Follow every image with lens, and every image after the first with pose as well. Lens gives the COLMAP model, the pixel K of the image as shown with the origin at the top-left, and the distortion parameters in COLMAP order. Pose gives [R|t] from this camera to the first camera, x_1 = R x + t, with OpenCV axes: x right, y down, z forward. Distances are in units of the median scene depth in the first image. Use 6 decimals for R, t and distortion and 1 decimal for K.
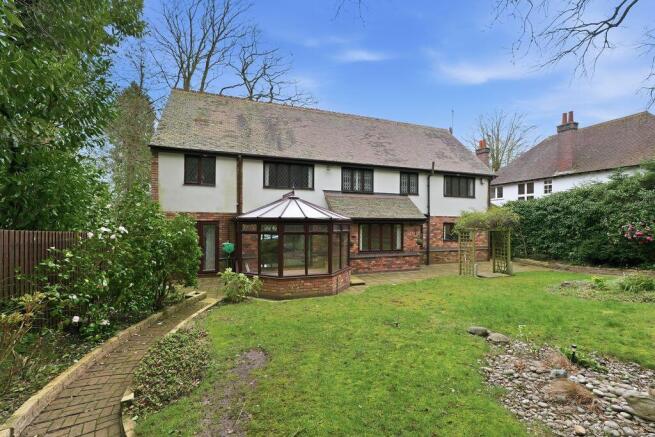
lens RADIAL K [[278.2, 0, 302.3], [0, 278.2, 222.5], [0, 0, 1]] dist [0.000803, -0.000191]
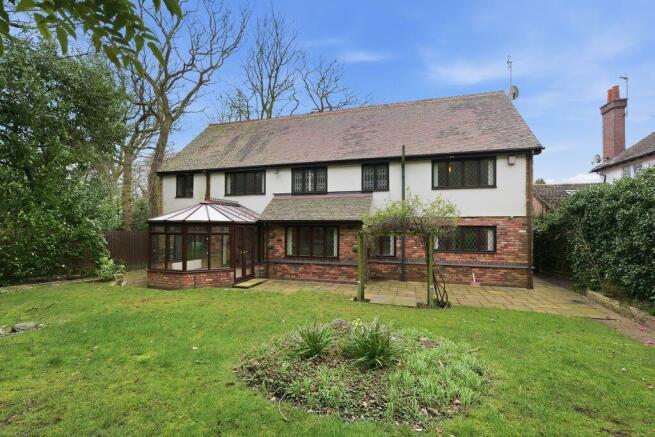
lens RADIAL K [[278.2, 0, 326.8], [0, 278.2, 217.0], [0, 0, 1]] dist [0.000803, -0.000191]
pose [[0.806003, -0.020087, -0.591571, 0.809443], [-0.000964, 0.999378, -0.035249, 0.004657], [0.591911, 0.028981, 0.805482, 0.288955]]
